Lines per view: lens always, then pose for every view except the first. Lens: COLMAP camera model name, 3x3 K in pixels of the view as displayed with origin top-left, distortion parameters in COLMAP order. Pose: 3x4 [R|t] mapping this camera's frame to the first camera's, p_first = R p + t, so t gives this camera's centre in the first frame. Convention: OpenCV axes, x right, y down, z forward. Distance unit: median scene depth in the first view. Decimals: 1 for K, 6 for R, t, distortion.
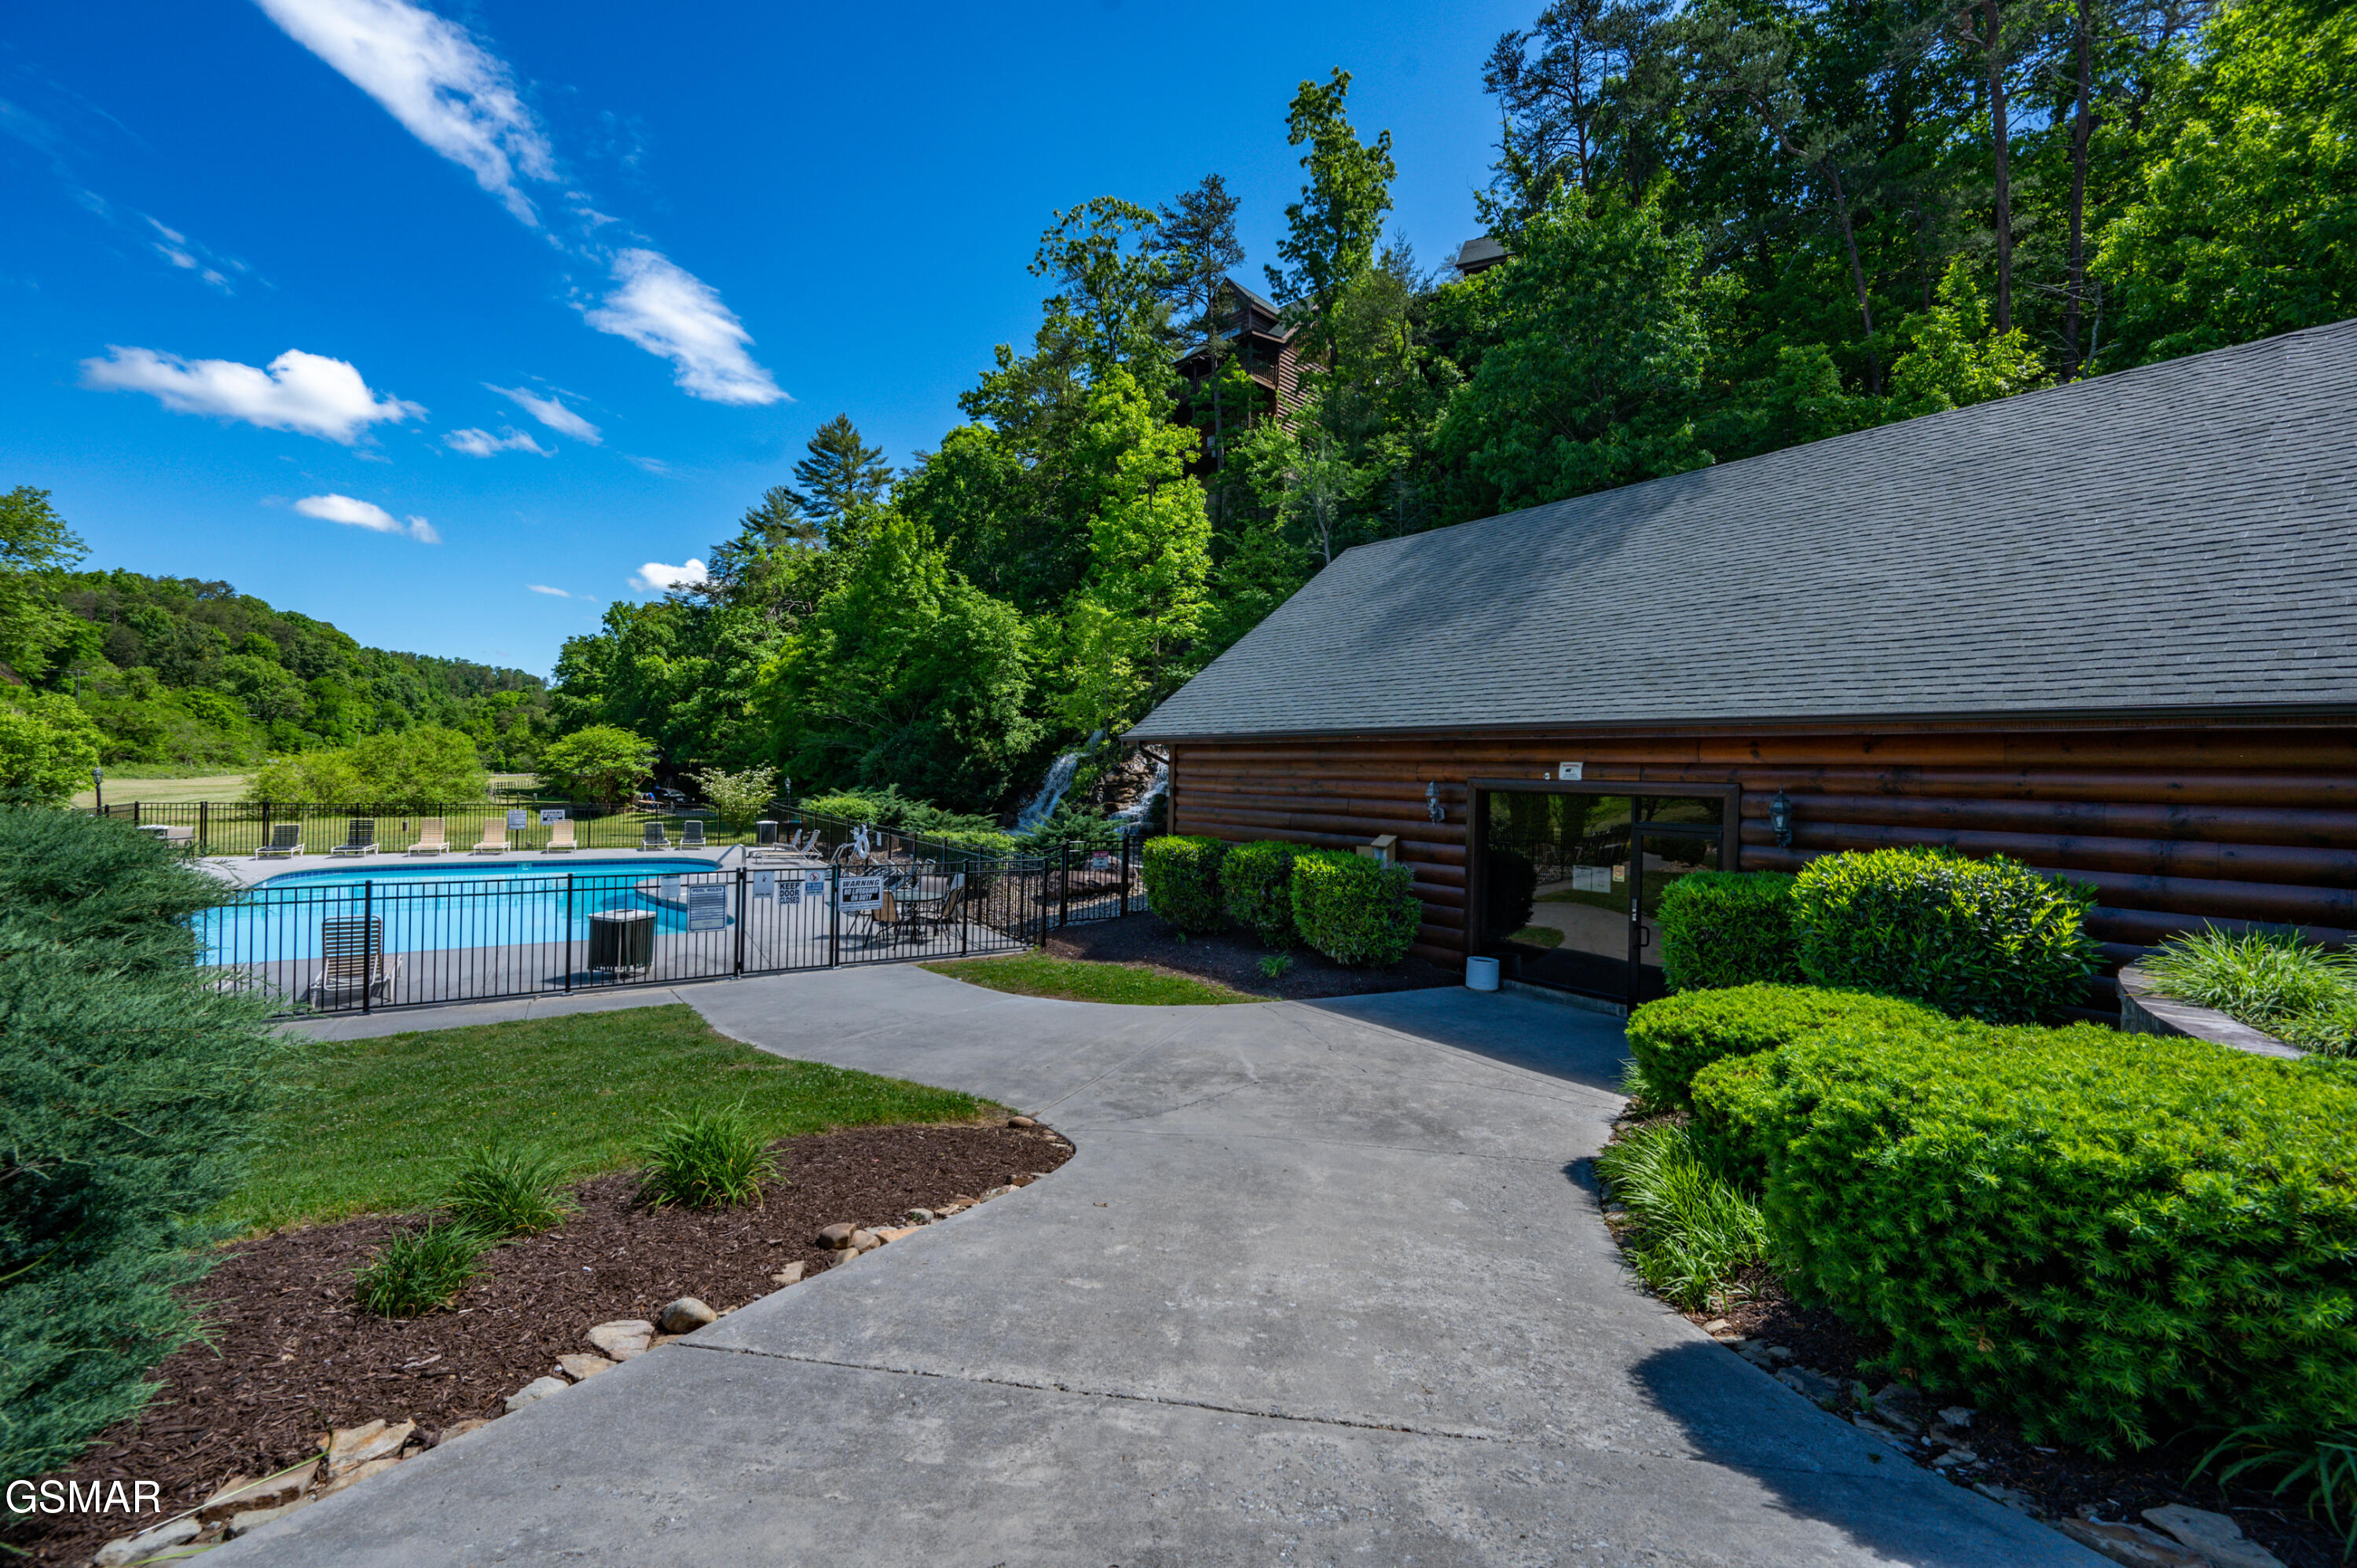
lens RADIAL K [[948.2, 0, 1187.8], [0, 948.2, 774.5], [0, 0, 1]] dist [0.001544, 0.000397]
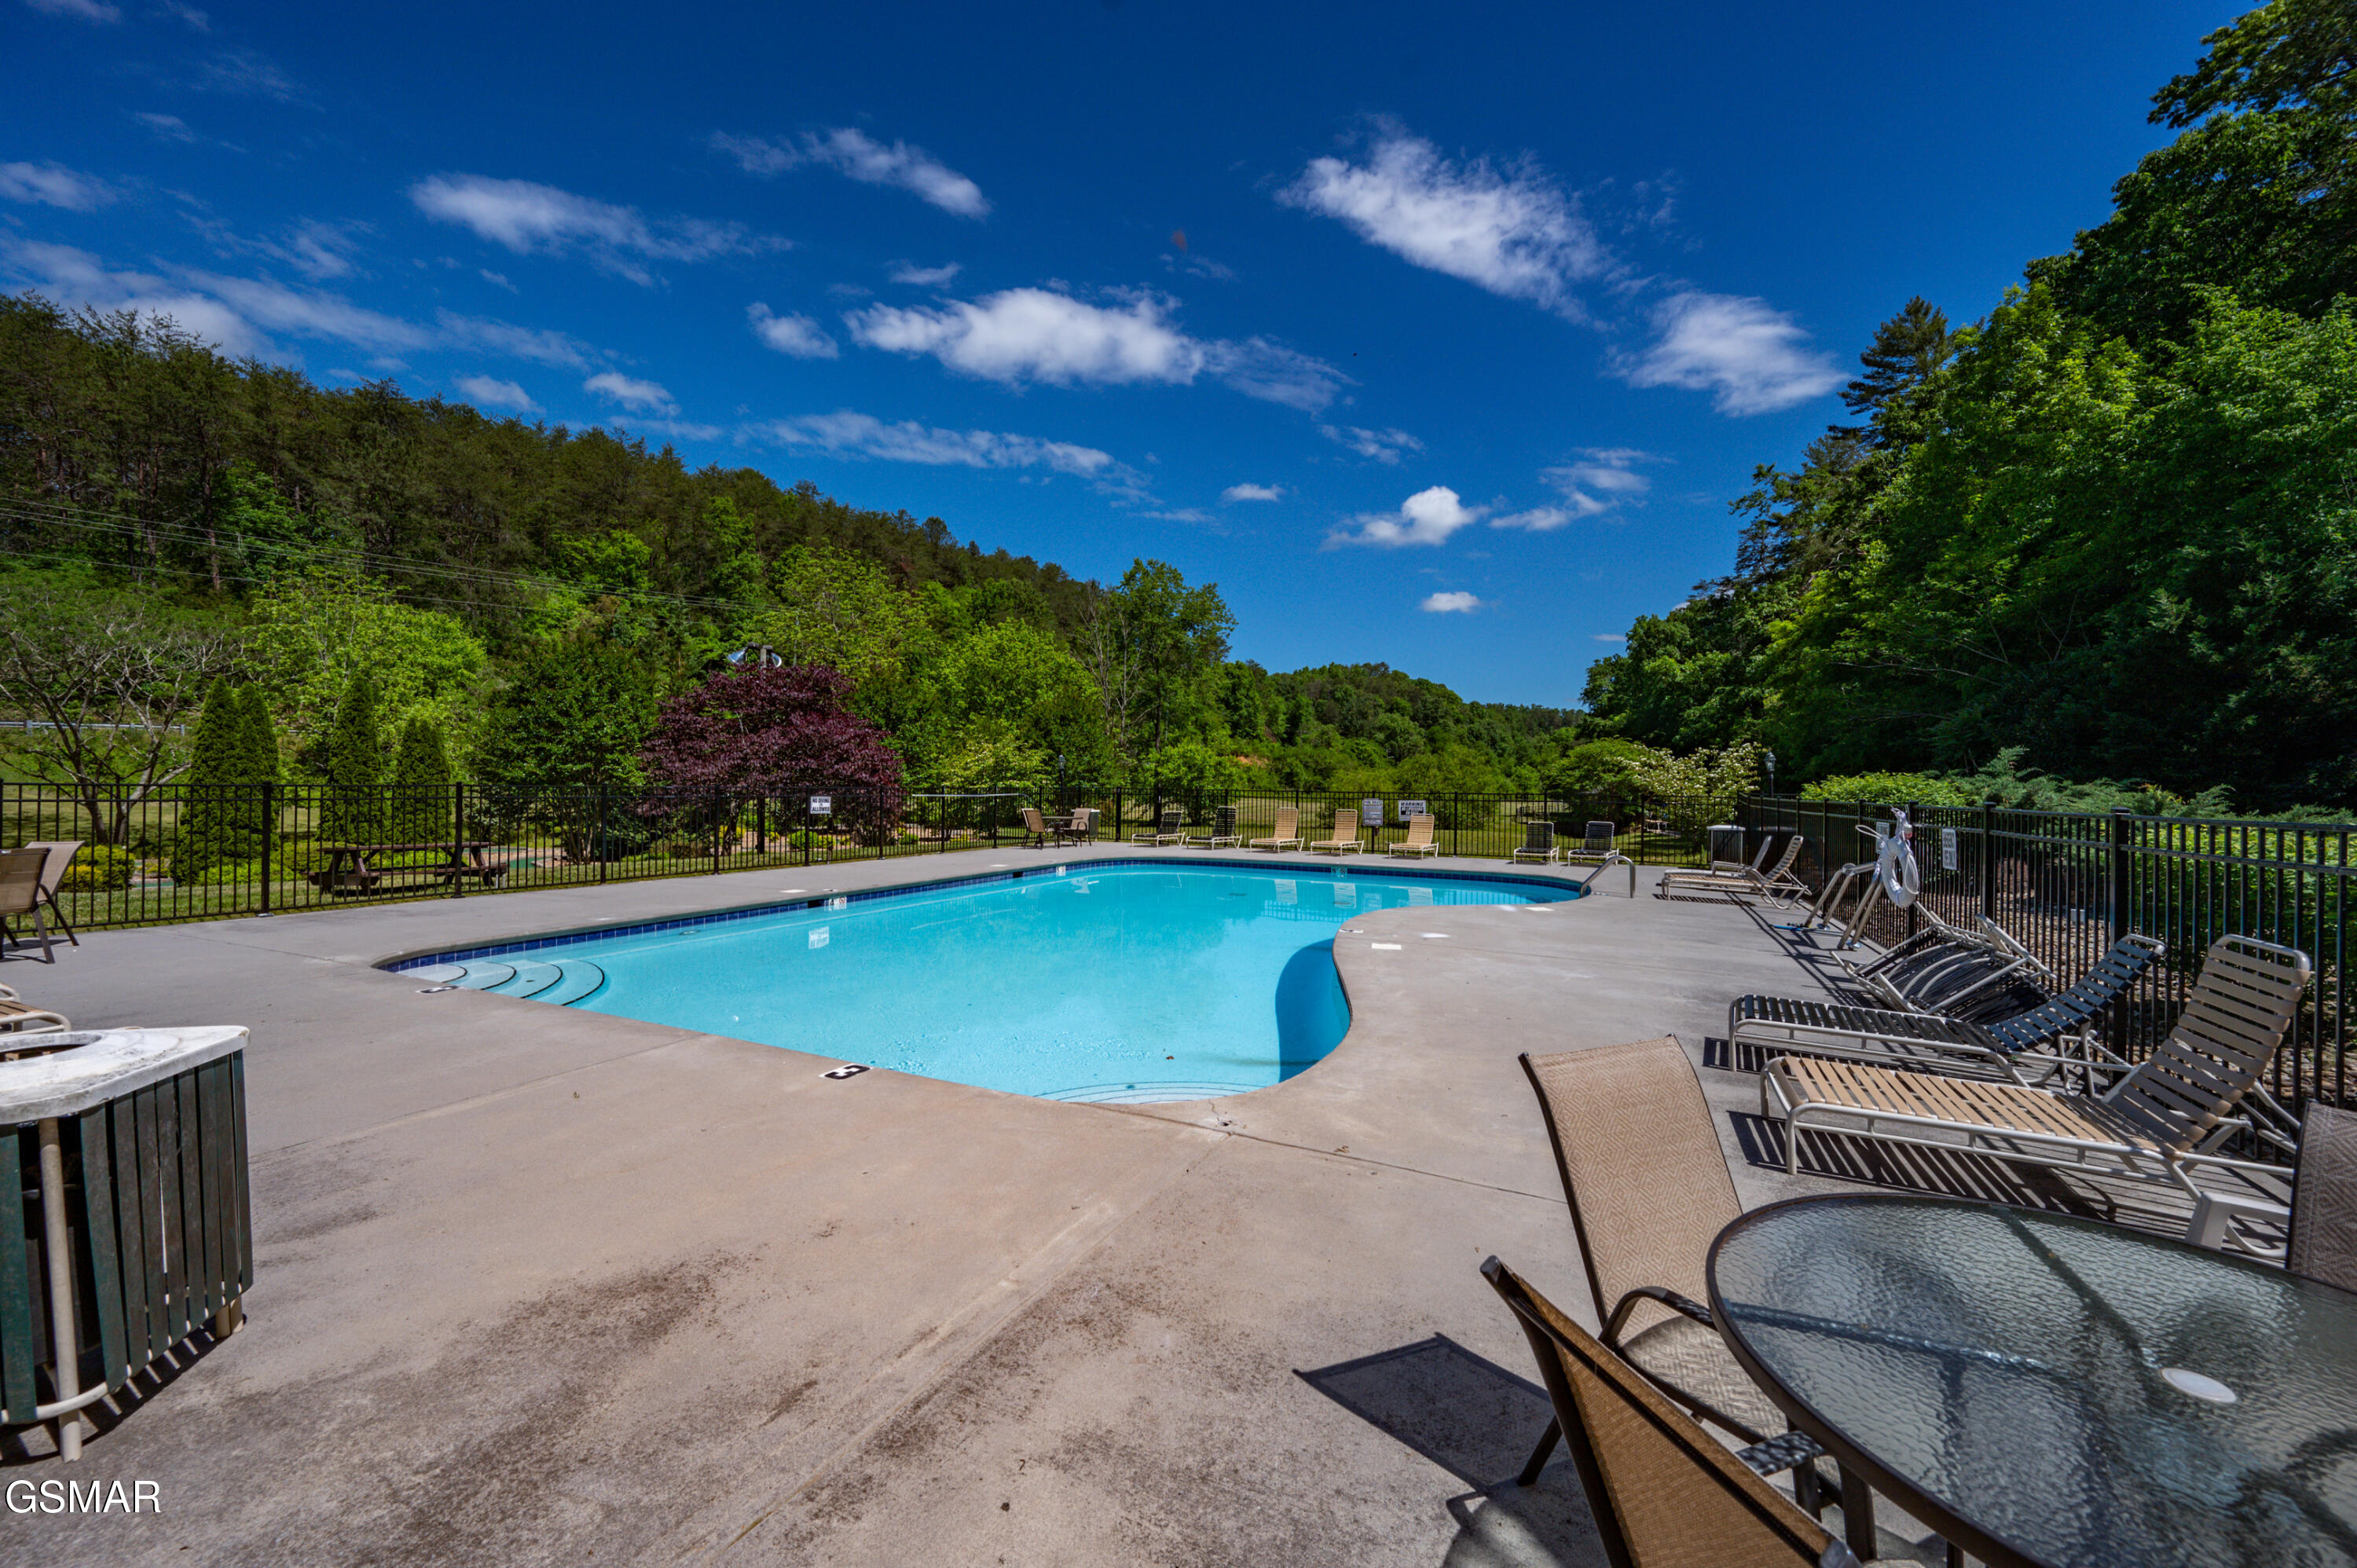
lens RADIAL K [[915.7, 0, 1180.6], [0, 915.7, 777.8], [0, 0, 1]] dist [0.000030, 0.000377]
pose [[0.503127, -0.027635, -0.863771, -0.049325], [-0.002284, 0.999443, -0.033306, 0.014594], [0.864210, 0.018730, 0.502783, 0.162867]]
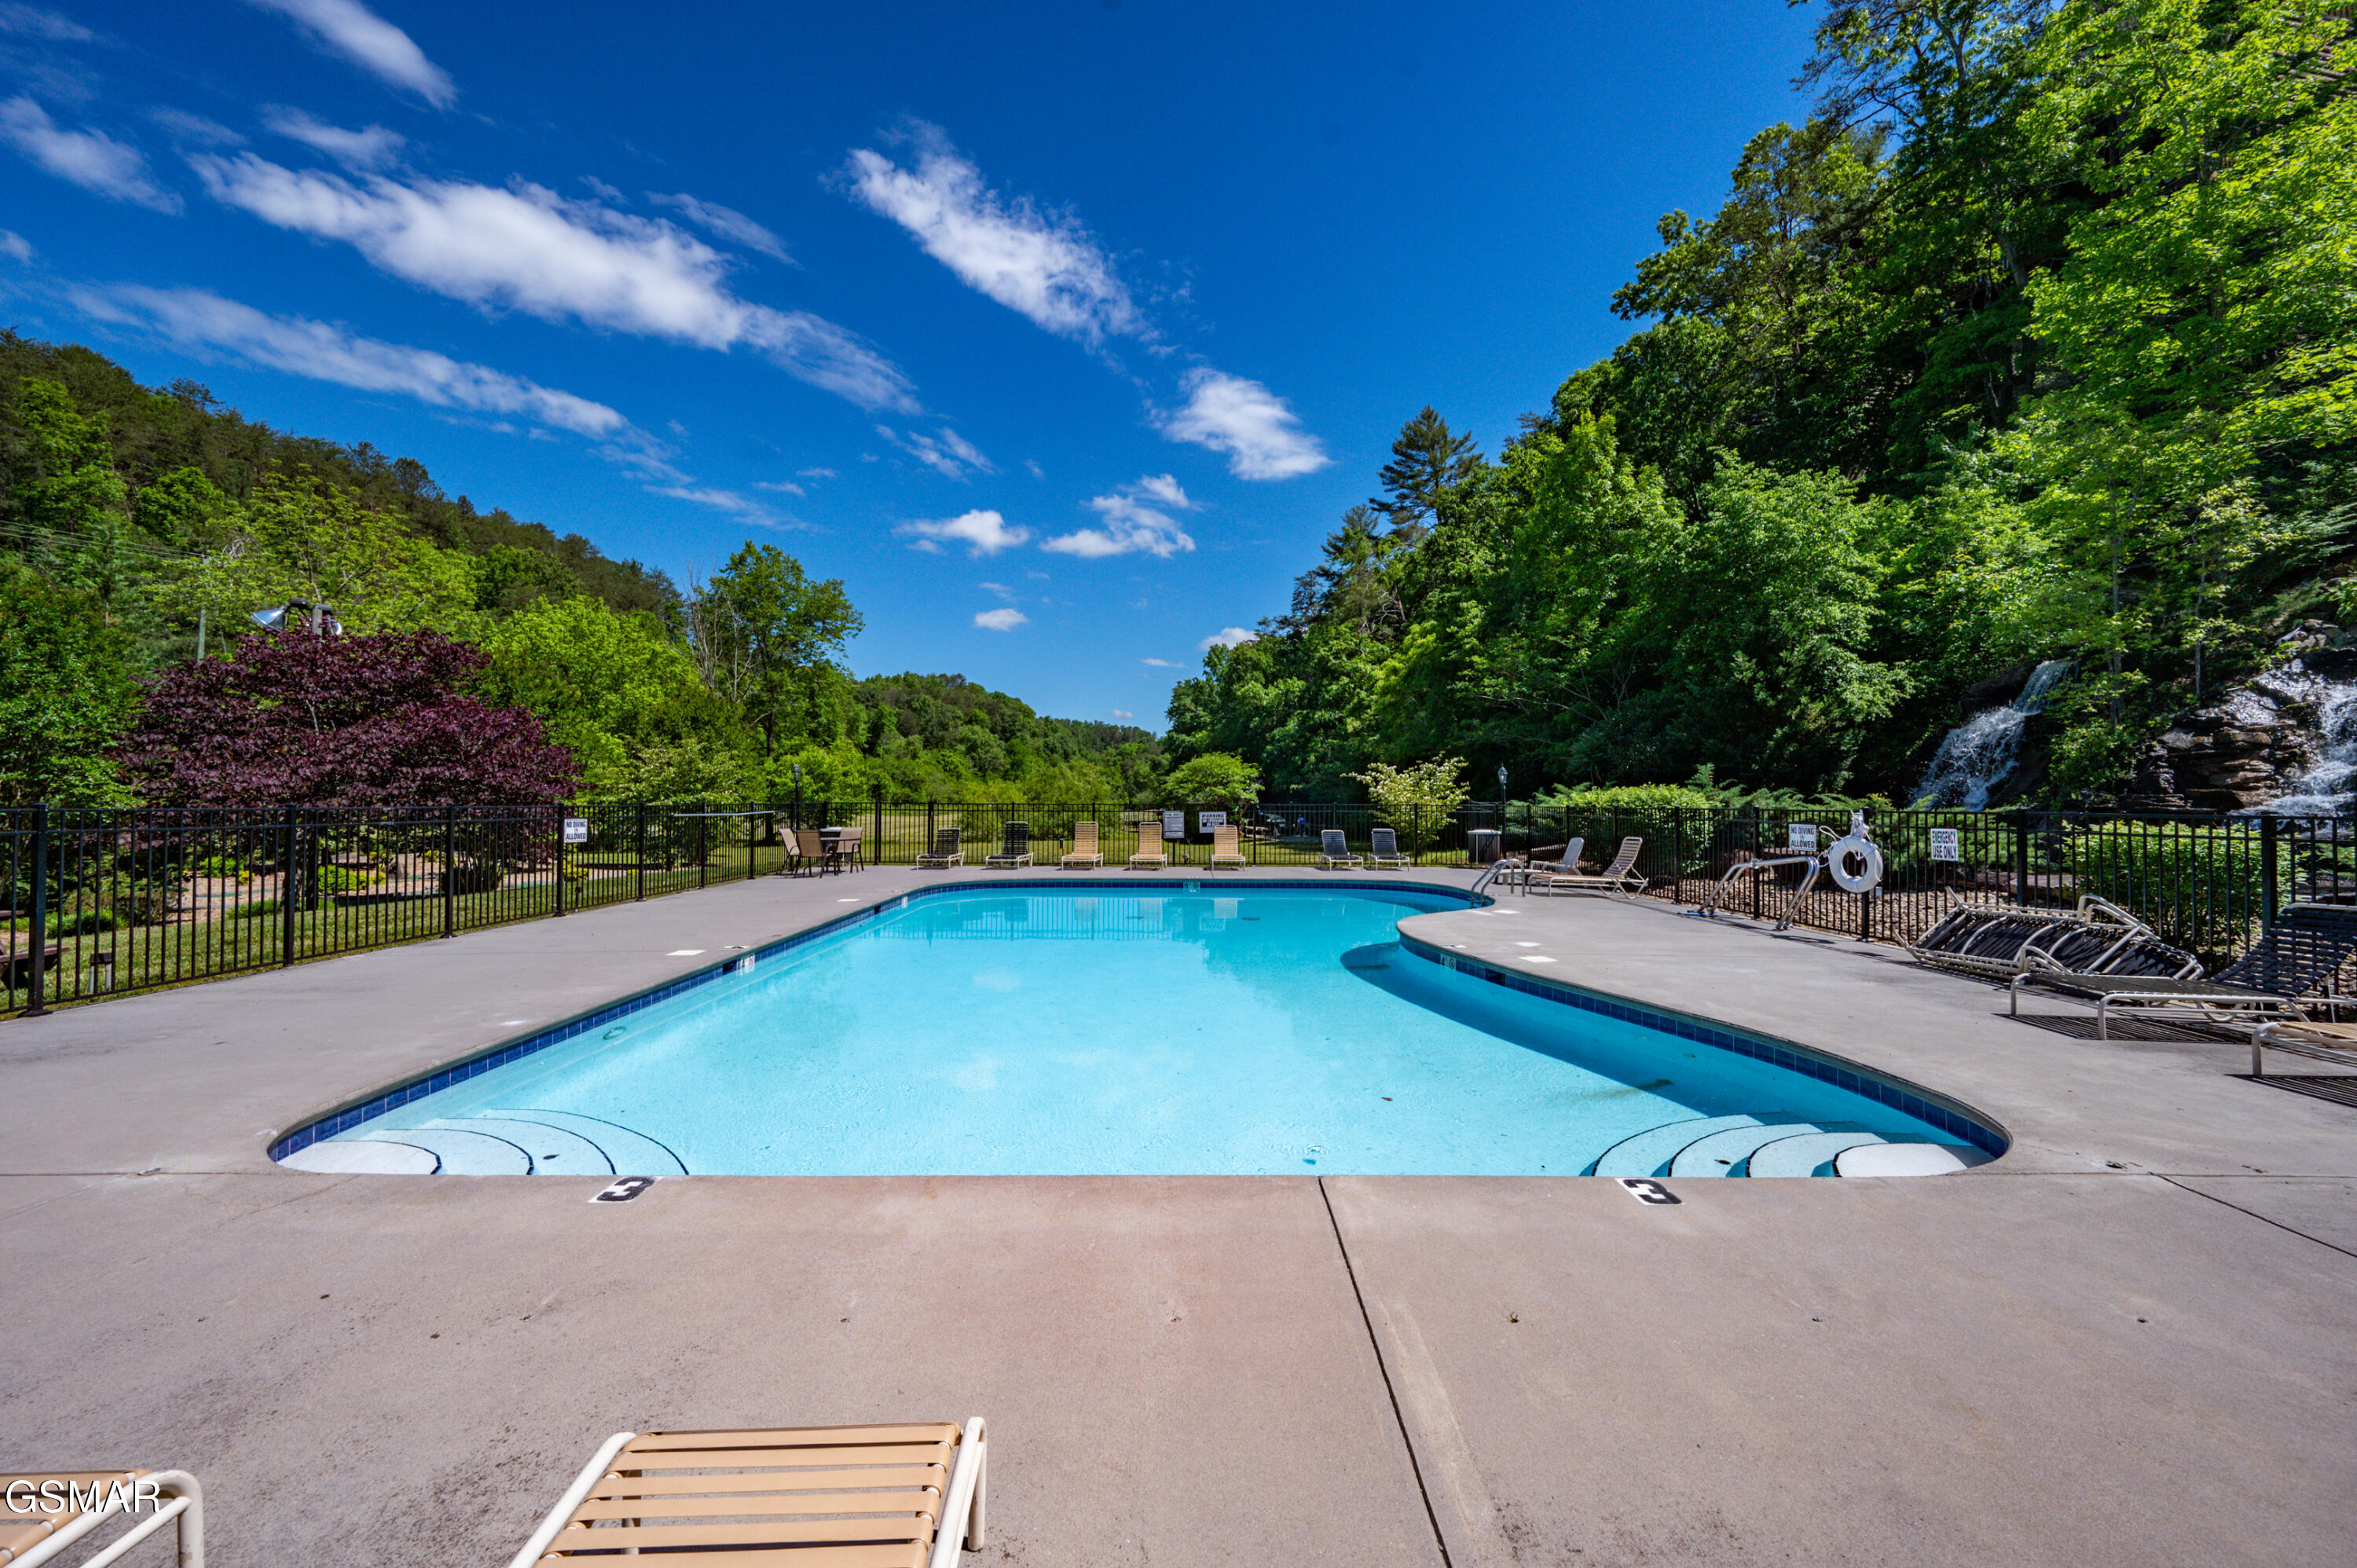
lens RADIAL K [[914.0, 0, 1160.8], [0, 914.0, 784.2], [0, 0, 1]] dist [0.002011, 0.000405]
pose [[0.833418, -0.033363, -0.551635, -0.102606], [0.016194, 0.999222, -0.035966, 0.013488], [0.552406, 0.021042, 0.833310, 0.127164]]
